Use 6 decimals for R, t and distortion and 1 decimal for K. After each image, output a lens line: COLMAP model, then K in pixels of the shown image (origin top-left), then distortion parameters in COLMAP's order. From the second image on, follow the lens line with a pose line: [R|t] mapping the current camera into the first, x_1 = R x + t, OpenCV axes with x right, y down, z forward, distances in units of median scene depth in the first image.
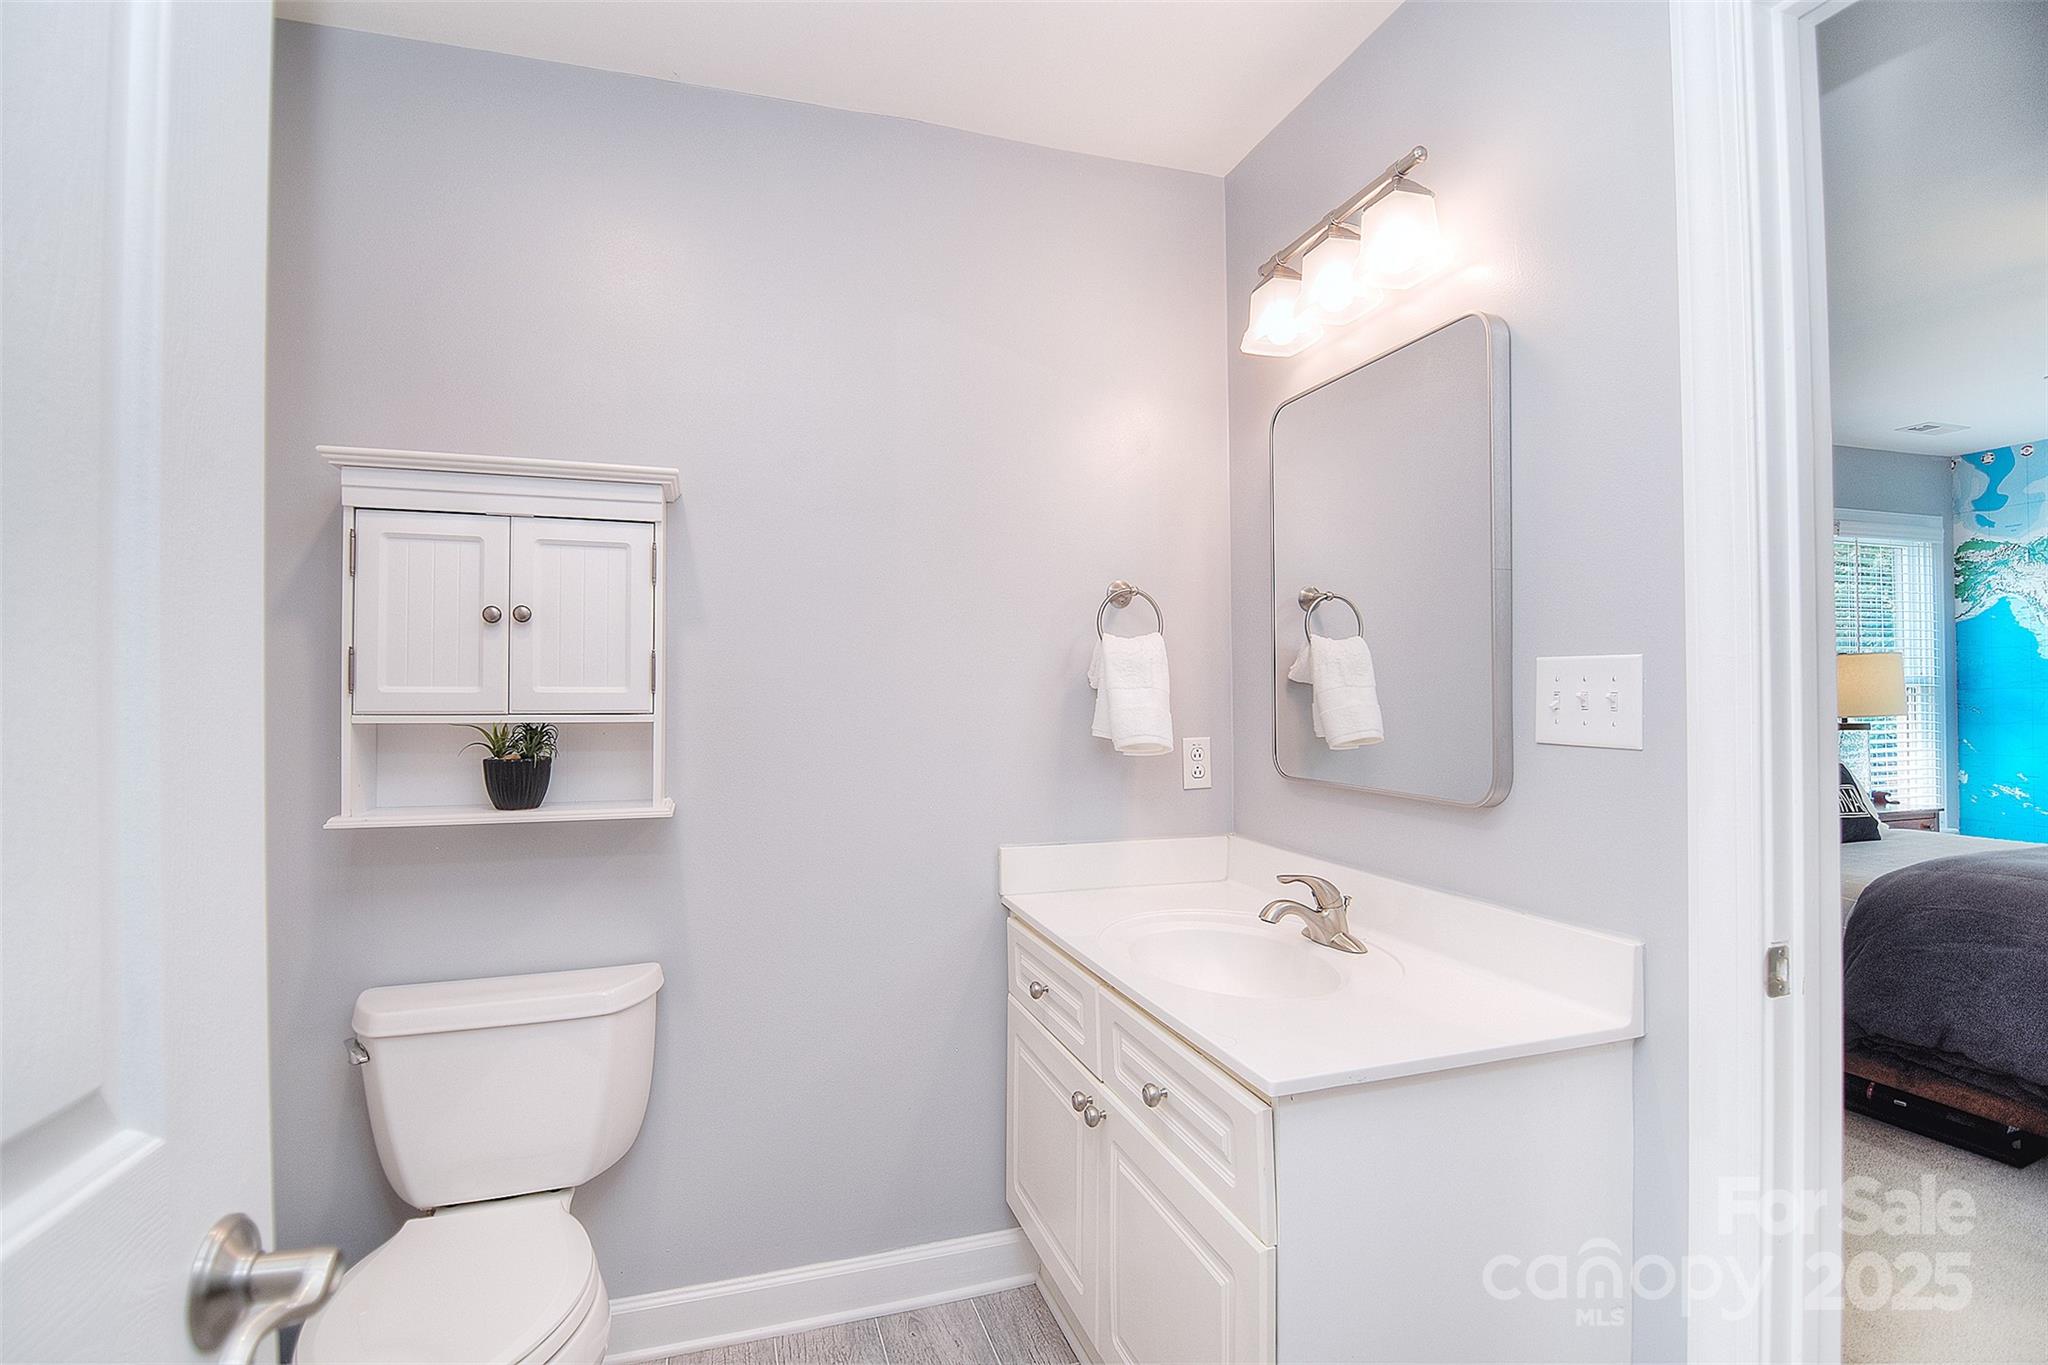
lens RADIAL K [[980.2, 0, 1031.6], [0, 980.2, 681.1], [0, 0, 1]] dist [-0.019173, -0.002485]
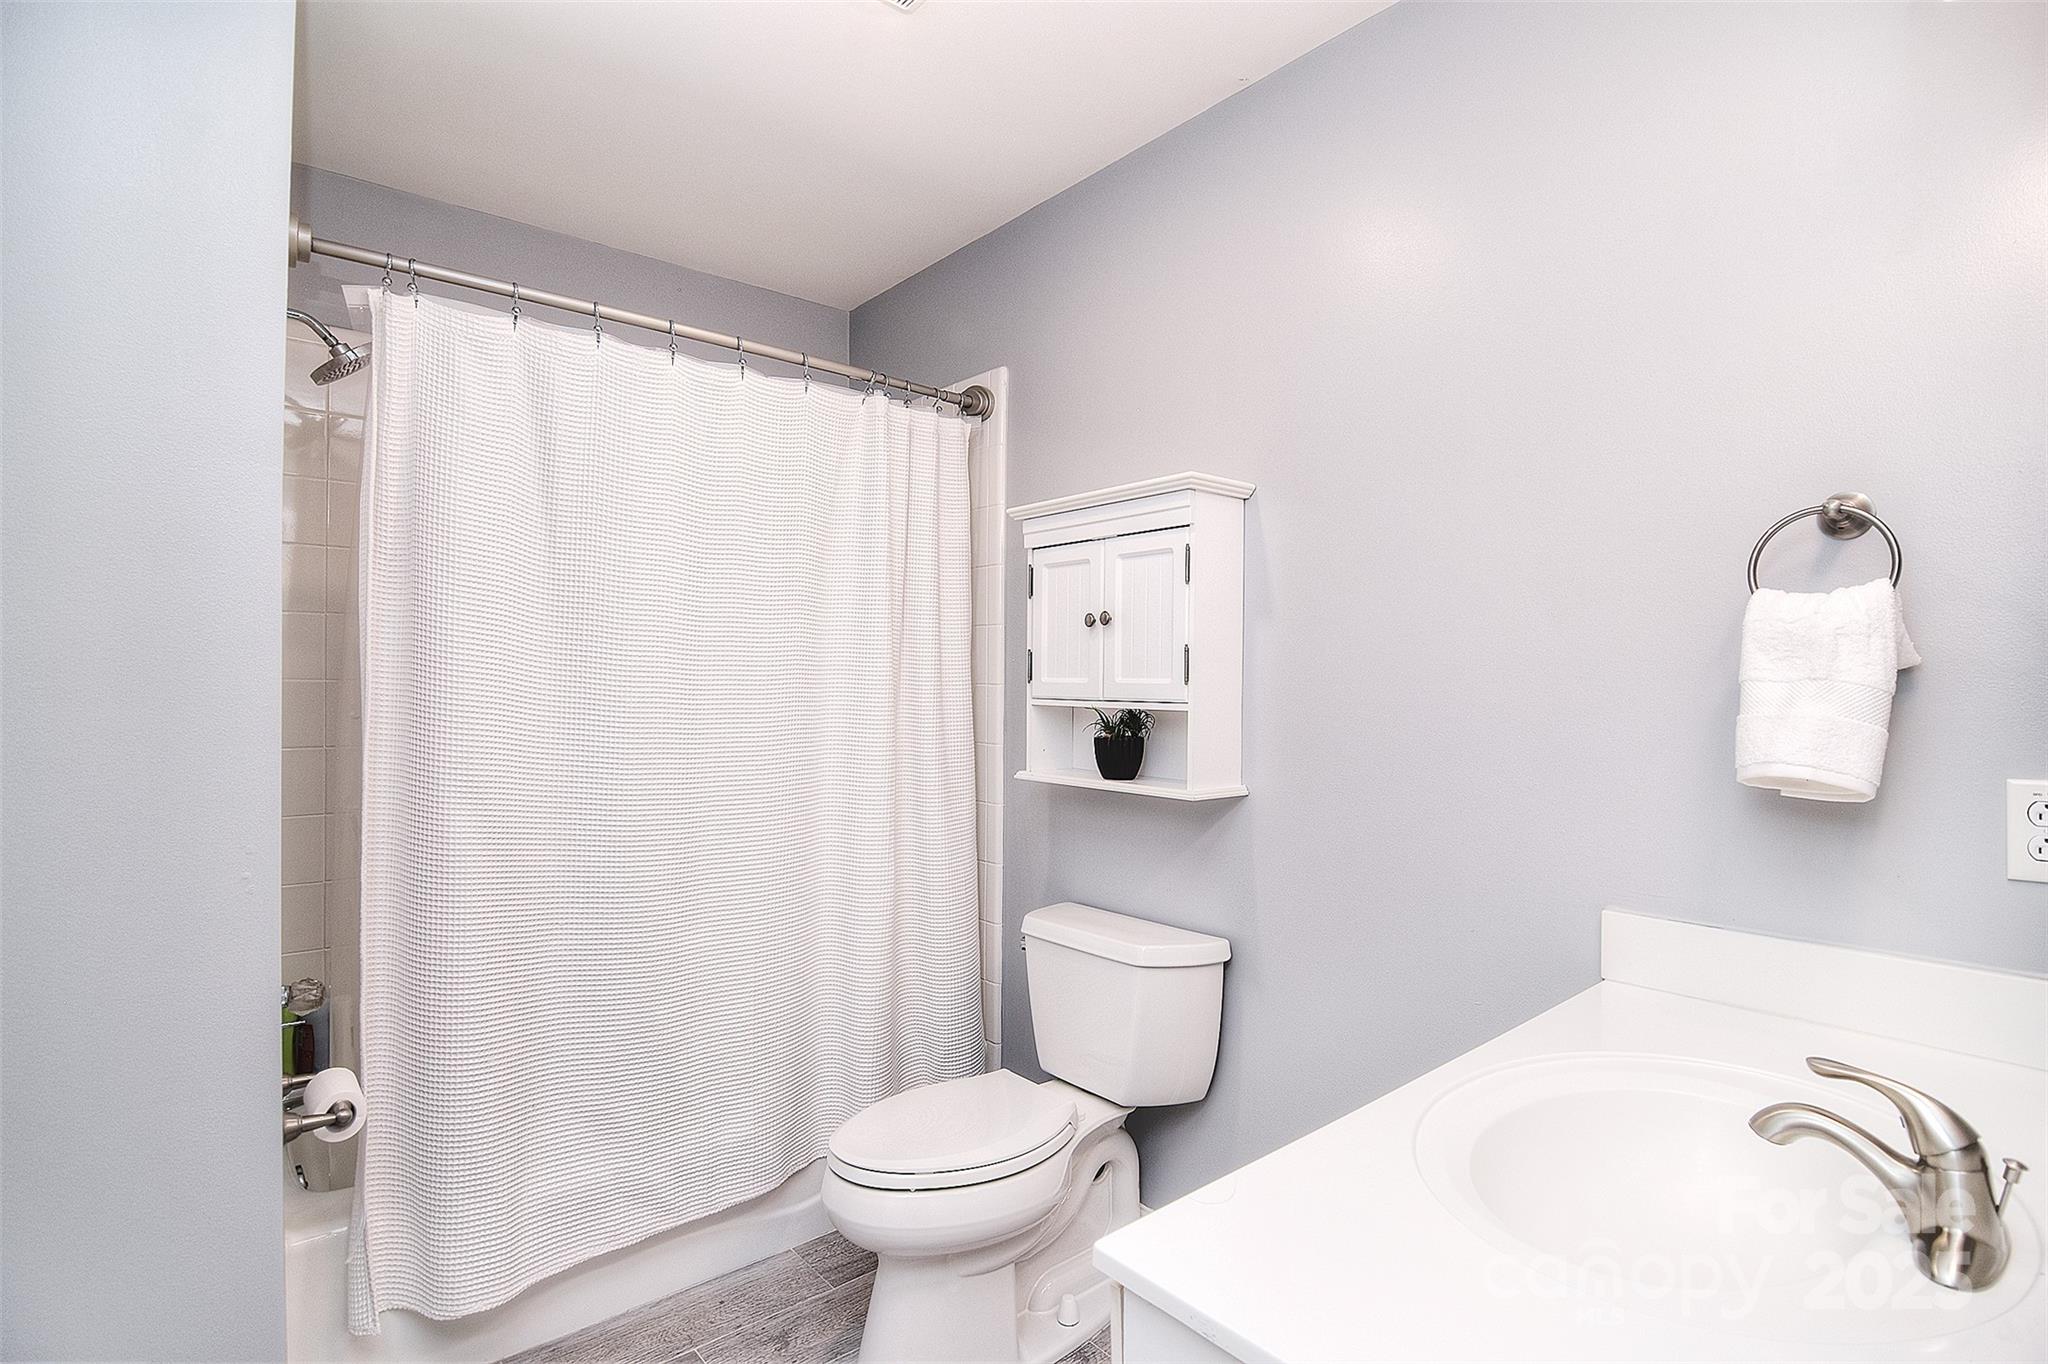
lens RADIAL K [[980.2, 0, 1028.8], [0, 980.2, 678.3], [0, 0, 1]] dist [-0.019173, -0.002485]
pose [[0.377815, 0.001348, -0.925880, 0.558322], [0.006067, 0.999974, 0.003932, 0.000694], [0.925861, -0.007102, 0.377797, 0.442961]]
